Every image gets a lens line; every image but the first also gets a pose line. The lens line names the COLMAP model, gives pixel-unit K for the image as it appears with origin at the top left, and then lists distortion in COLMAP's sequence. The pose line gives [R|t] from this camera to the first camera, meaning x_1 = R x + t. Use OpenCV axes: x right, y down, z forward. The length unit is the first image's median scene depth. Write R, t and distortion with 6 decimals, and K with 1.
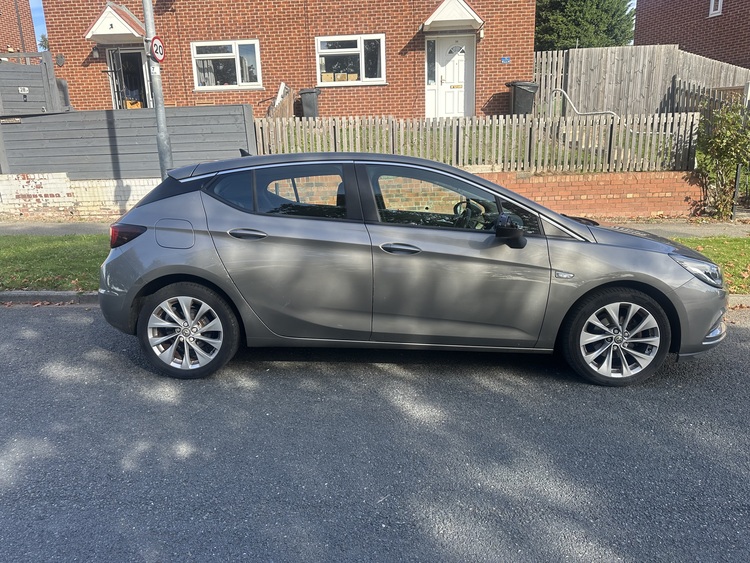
lens RADIAL K [[533.8, 0, 375.0], [0, 533.8, 281.5], [0, 0, 1]] dist [-0.001031, 0.001360]
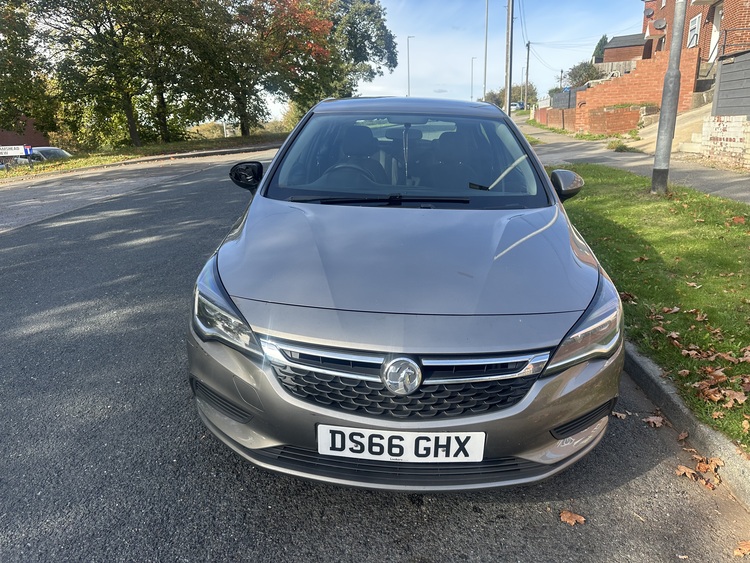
lens RADIAL K [[533.8, 0, 375.0], [0, 533.8, 281.5], [0, 0, 1]] dist [-0.001031, 0.001360]
pose [[0.018128, 0.307269, -0.951450, 0.262435], [-0.206303, 0.932278, 0.297147, -0.054880], [0.978320, 0.190900, 0.080291, 0.248947]]
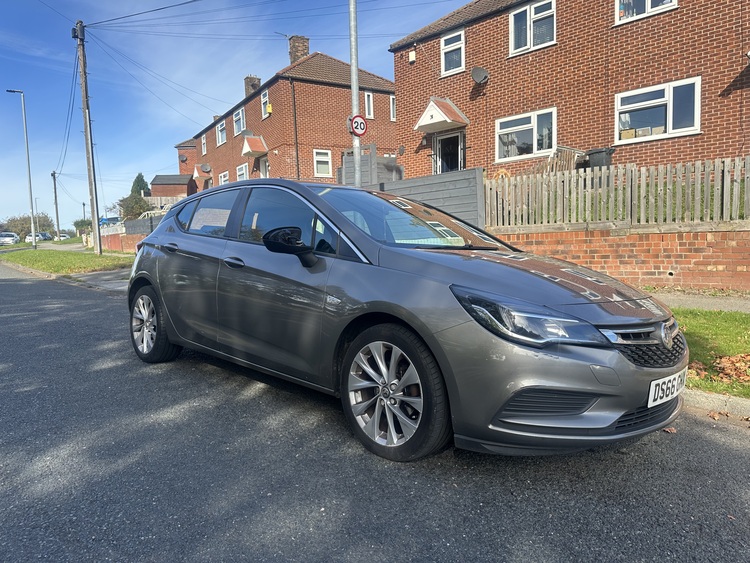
lens RADIAL K [[528.8, 0, 375.0], [0, 528.8, 281.5], [0, 0, 1]] dist [0.059341, -0.086093]
pose [[0.749670, 0.051918, -0.659773, 0.204628], [-0.144931, 0.985599, -0.087120, 0.004691], [0.645748, 0.160933, 0.746398, 0.089254]]
